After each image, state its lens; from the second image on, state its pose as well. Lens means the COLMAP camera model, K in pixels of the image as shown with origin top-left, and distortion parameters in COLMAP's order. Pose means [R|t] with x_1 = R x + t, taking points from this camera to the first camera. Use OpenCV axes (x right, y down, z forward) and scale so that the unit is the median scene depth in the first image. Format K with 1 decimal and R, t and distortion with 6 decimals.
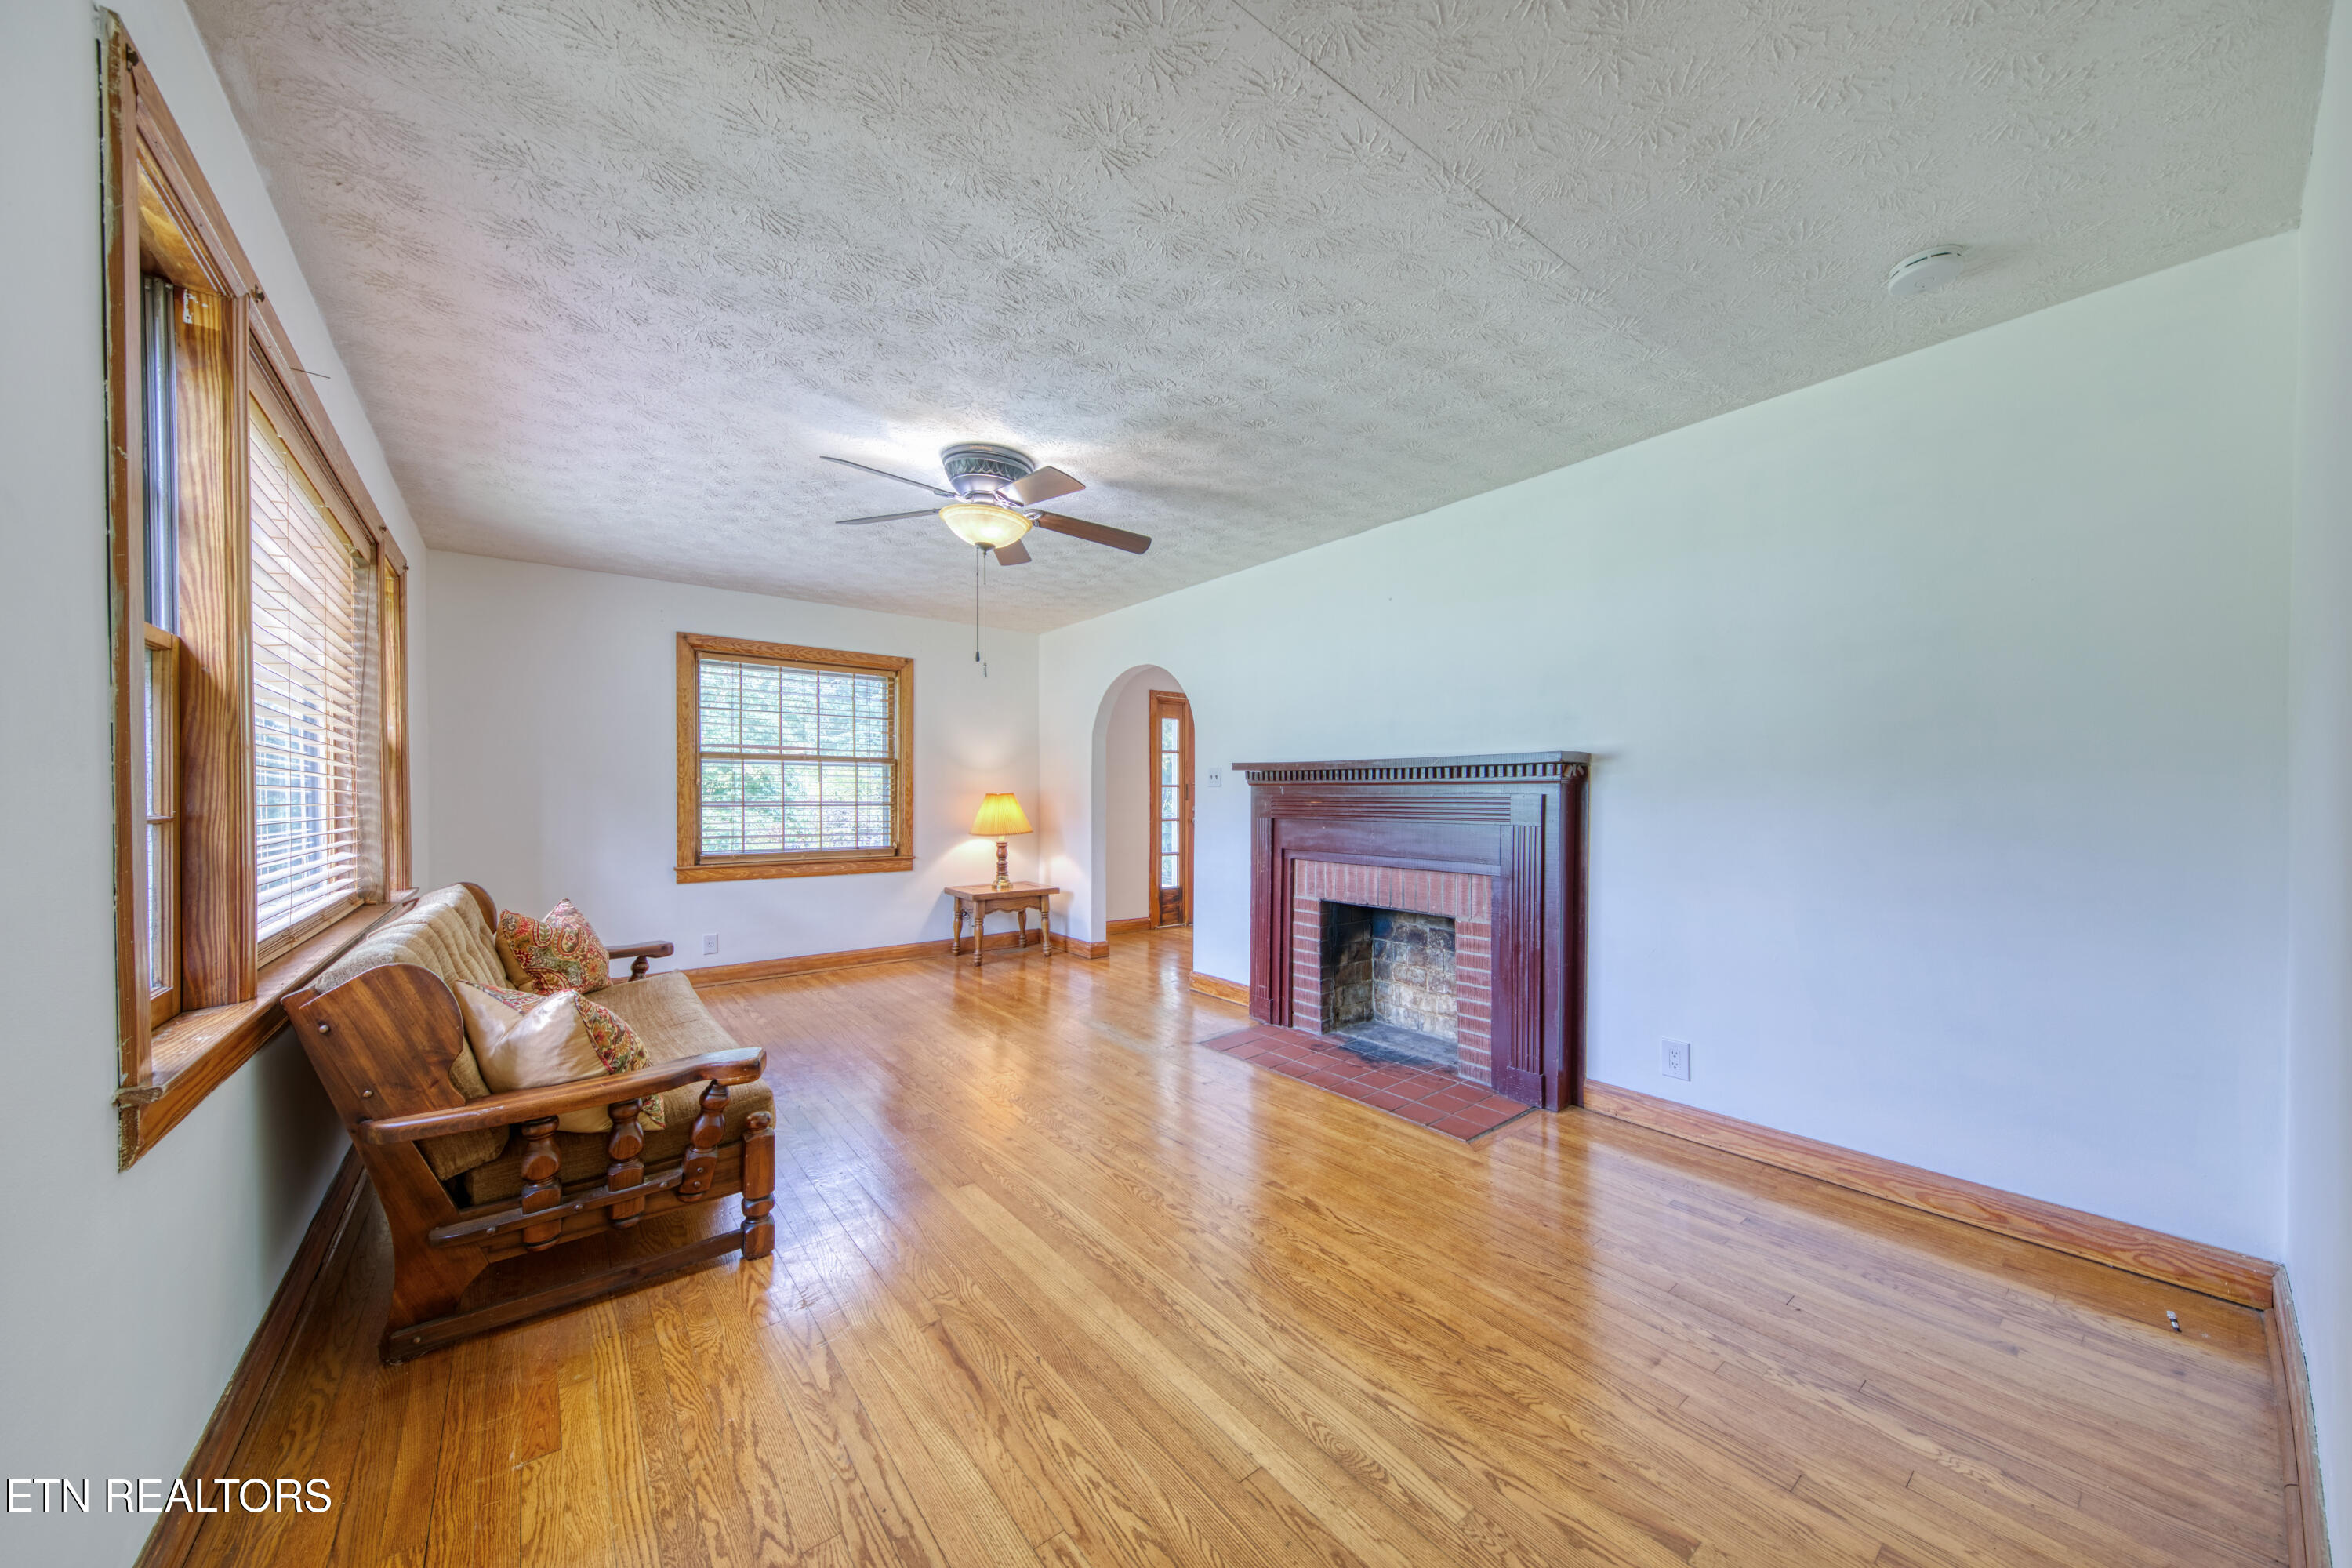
lens RADIAL K [[832.6, 0, 1215.0], [0, 832.6, 805.2], [0, 0, 1]] dist [0.022641, -0.006954]
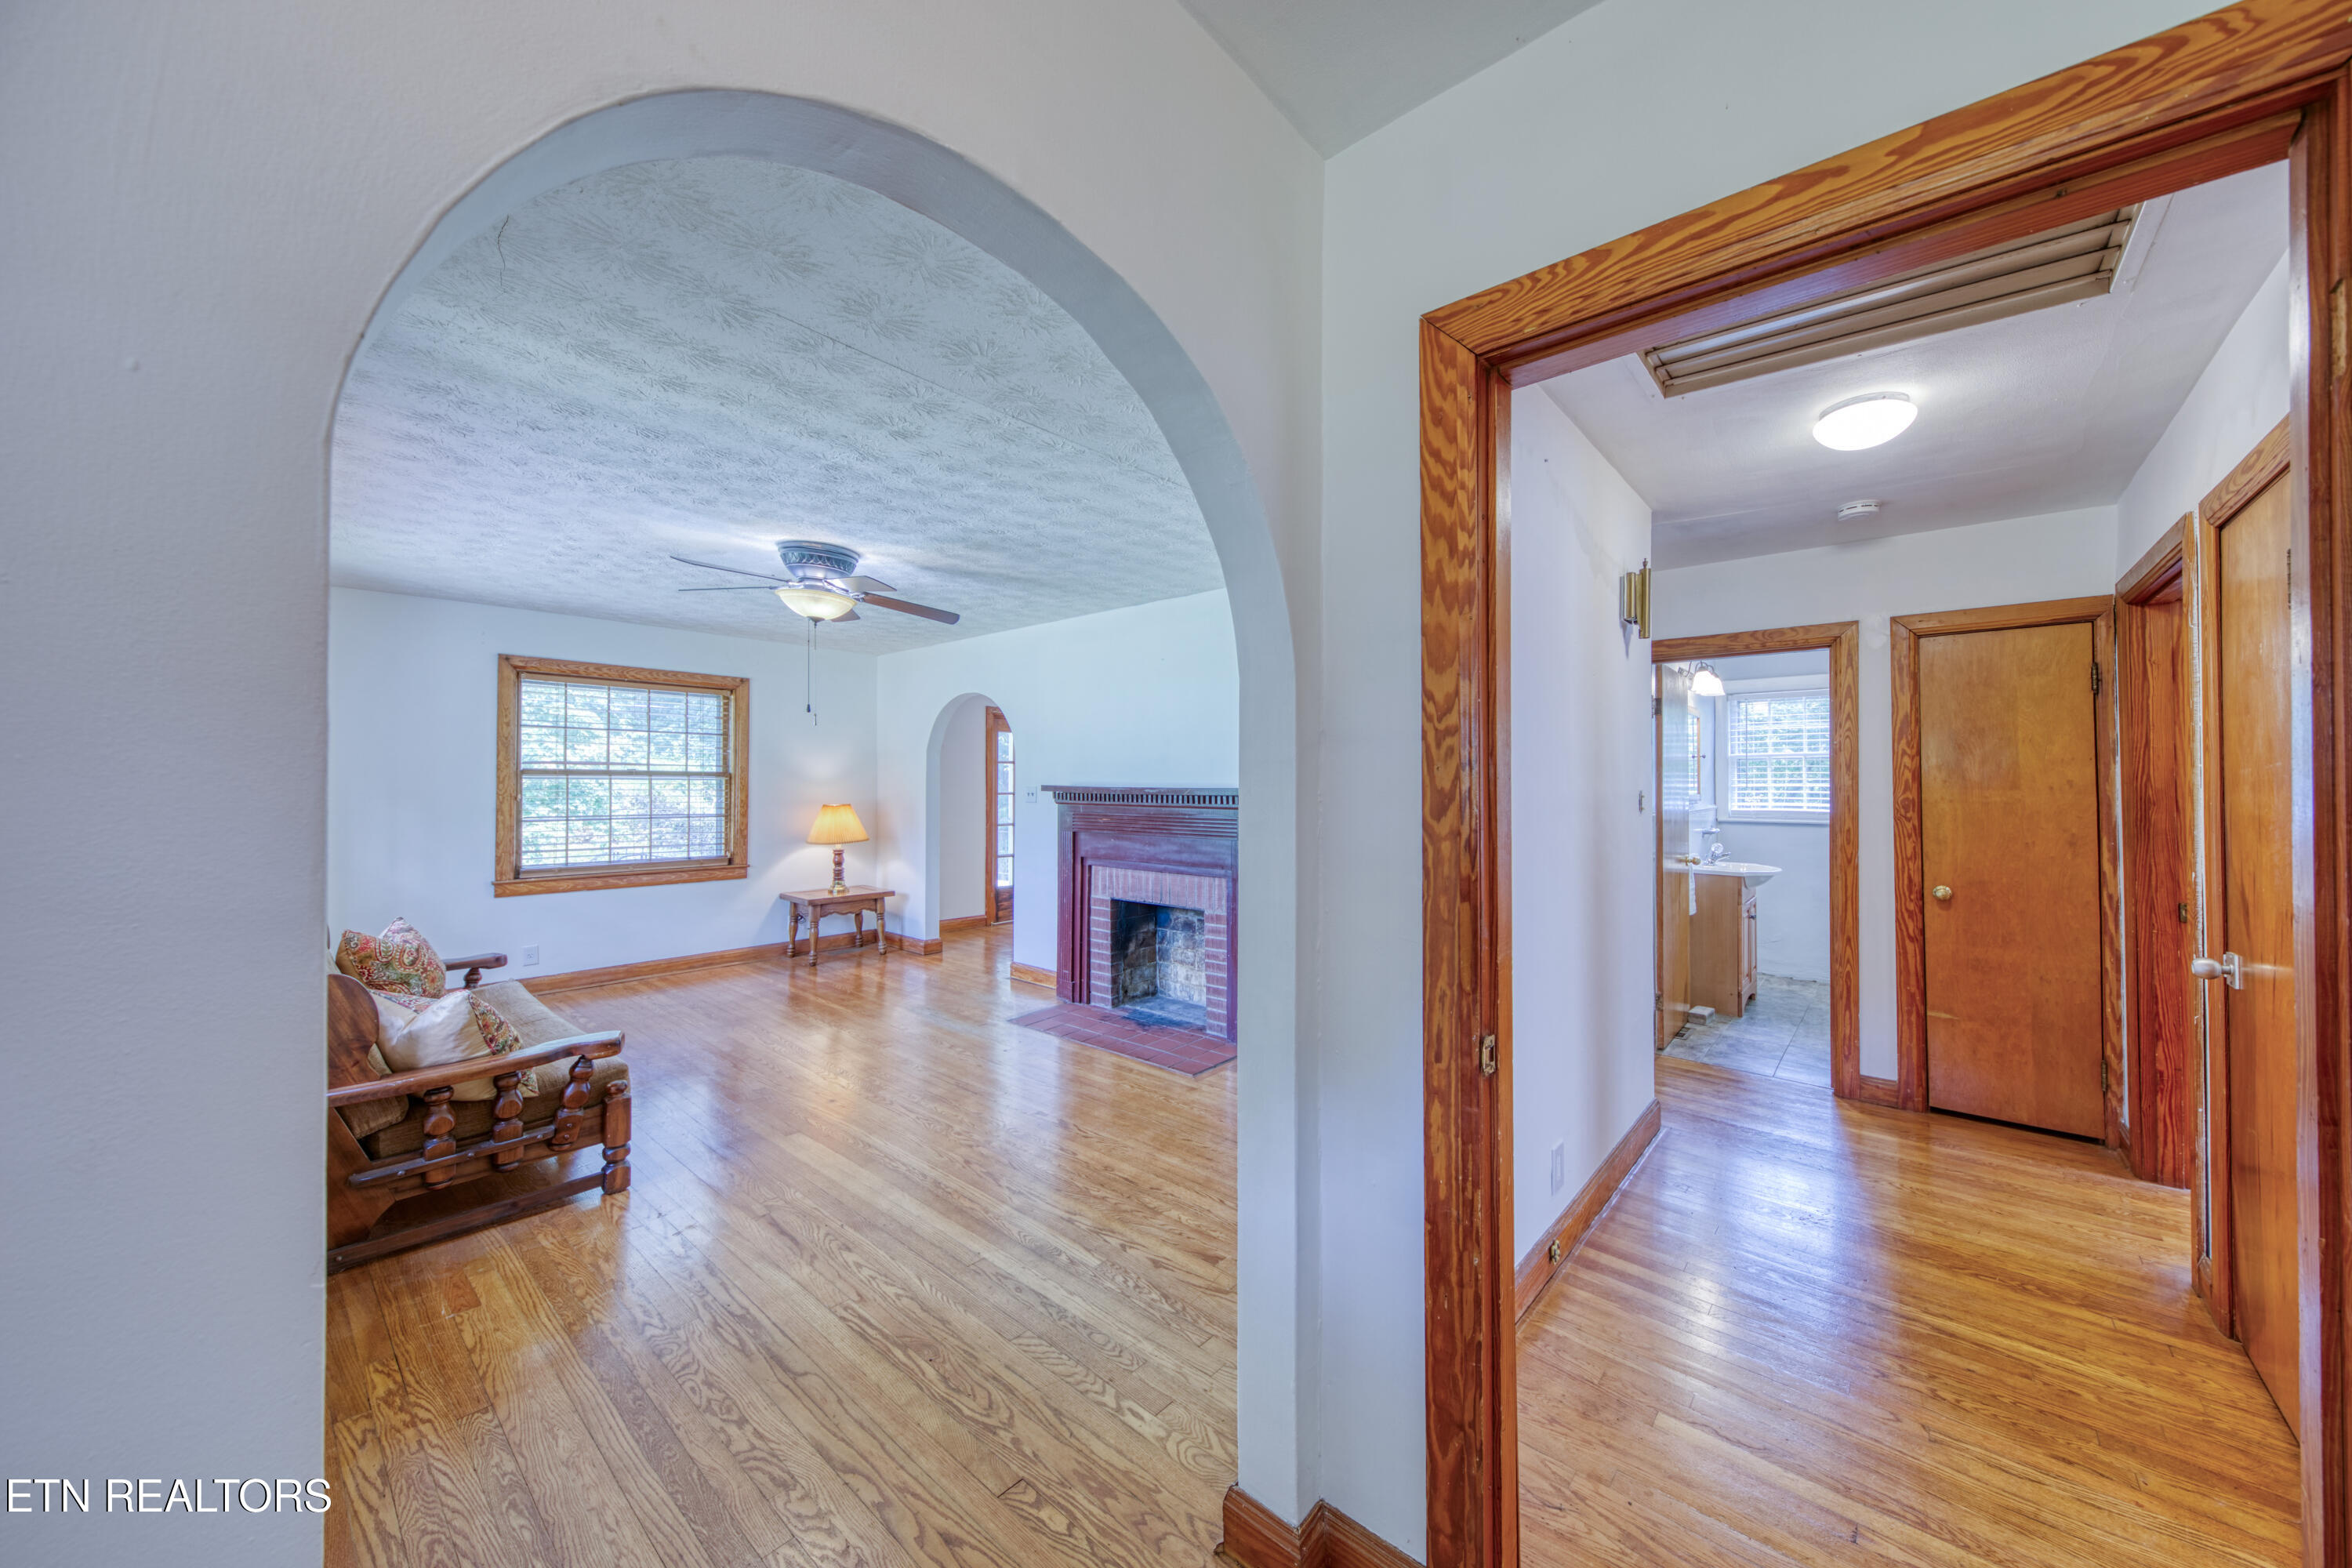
lens RADIAL K [[851.7, 0, 1255.1], [0, 851.7, 775.9], [0, 0, 1]] dist [0.011335, -0.000131]
pose [[0.981858, 0.000051, 0.189618, 0.127189], [0.003586, 0.999816, -0.018836, -0.056554], [-0.189584, 0.019174, 0.981677, -0.368368]]
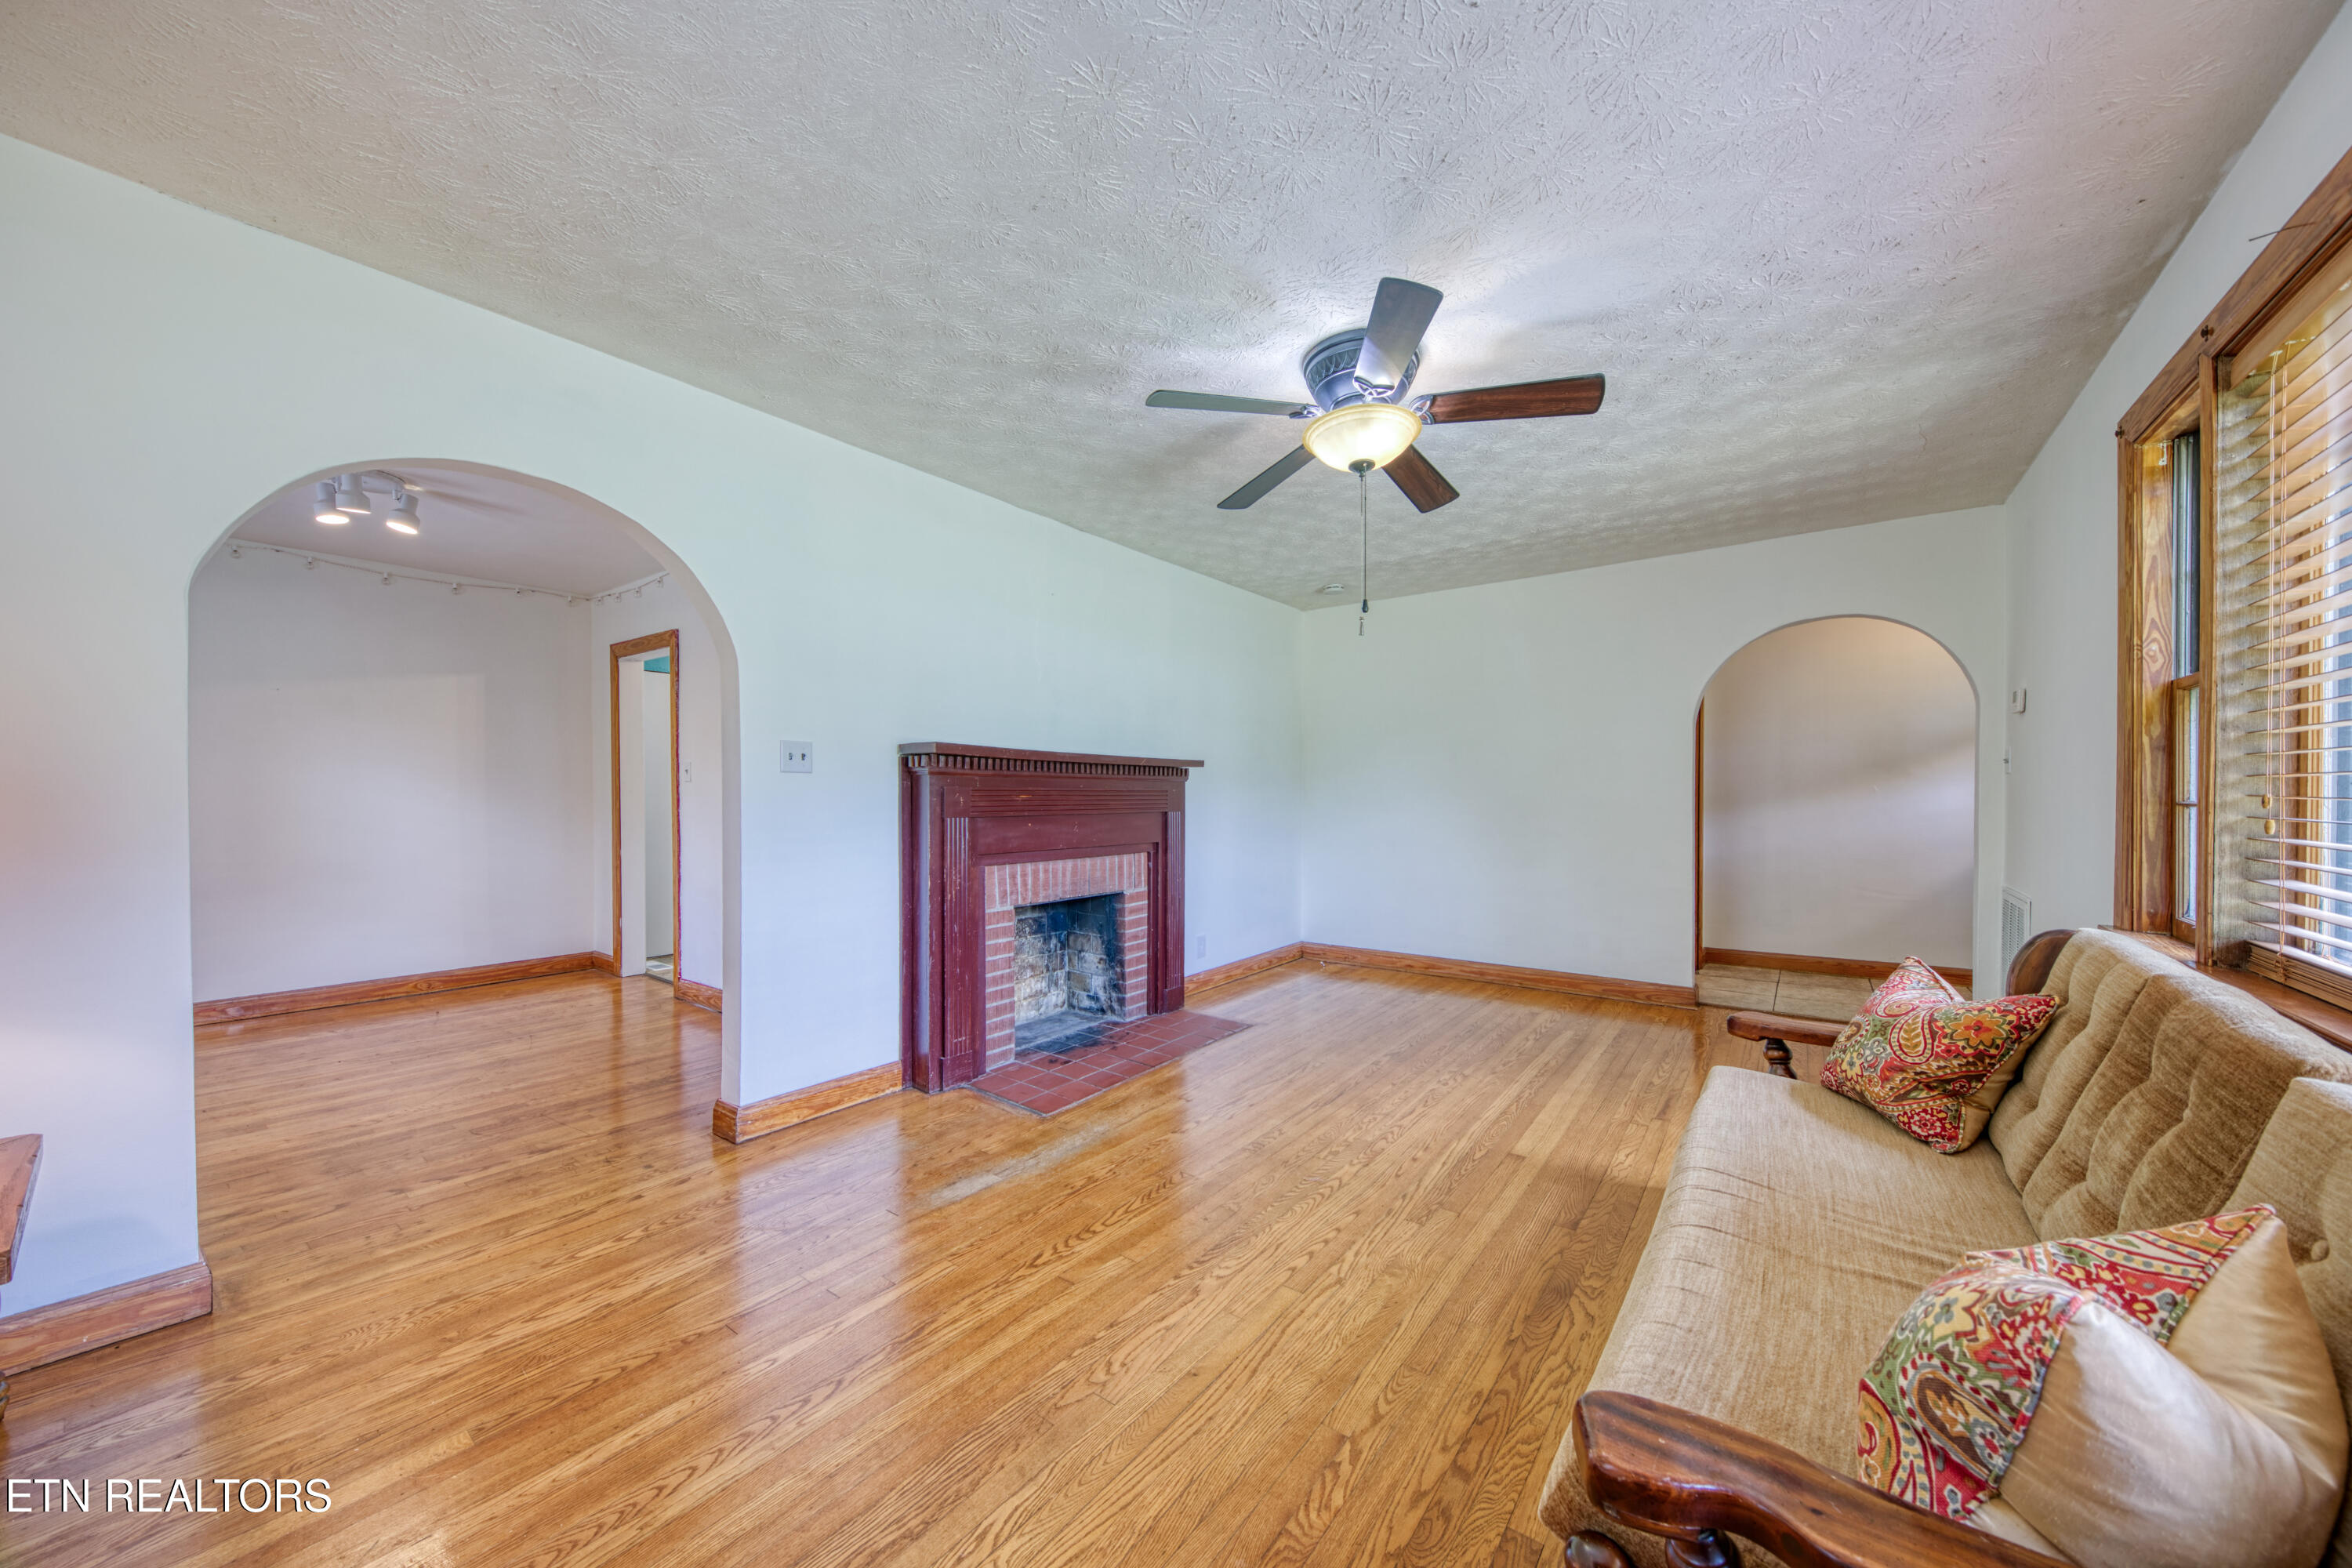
lens RADIAL K [[828.4, 0, 1162.8], [0, 828.4, 802.8], [0, 0, 1]] dist [0.010382, -0.007038]
pose [[-0.225593, -0.009604, 0.974174, -0.999046], [0.010354, 0.999871, 0.012255, -0.007892], [-0.974167, 0.012851, -0.225464, 1.368232]]
